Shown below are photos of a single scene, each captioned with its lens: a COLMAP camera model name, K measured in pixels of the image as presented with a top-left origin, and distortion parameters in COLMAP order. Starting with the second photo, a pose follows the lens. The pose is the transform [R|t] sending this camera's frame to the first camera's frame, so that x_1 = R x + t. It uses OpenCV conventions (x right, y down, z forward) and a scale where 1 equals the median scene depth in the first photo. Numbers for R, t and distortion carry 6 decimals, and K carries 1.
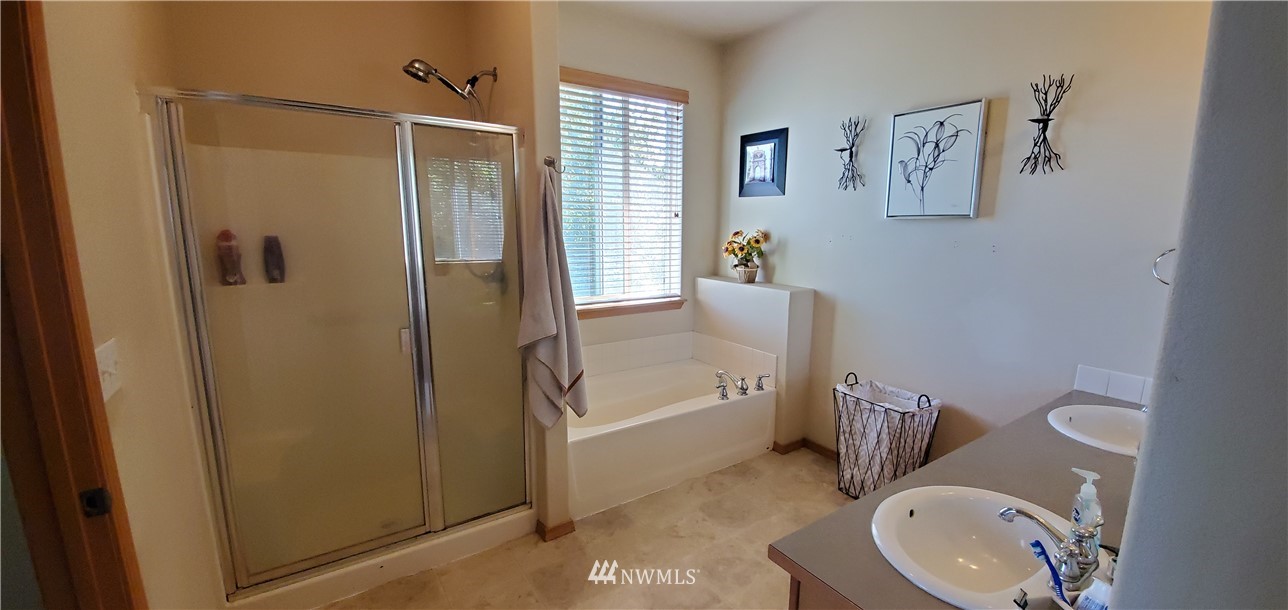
lens RADIAL K [[511.0, 0, 665.0], [0, 511.0, 310.7], [0, 0, 1]] dist [0.015452, -0.015057]
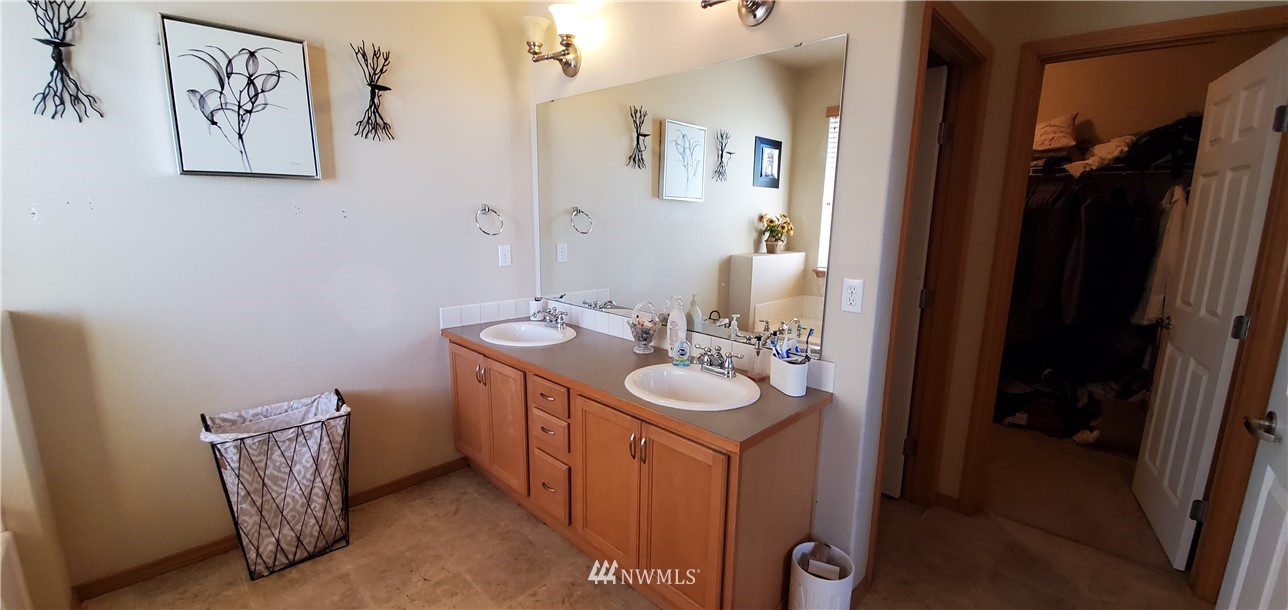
lens RADIAL K [[511.0, 0, 665.0], [0, 511.0, 310.7], [0, 0, 1]] dist [0.015452, -0.015057]
pose [[-0.212007, -0.207441, 0.954998, -0.392460], [0.141769, 0.960346, 0.240075, -0.087612], [-0.966930, 0.186287, -0.174192, 0.585156]]
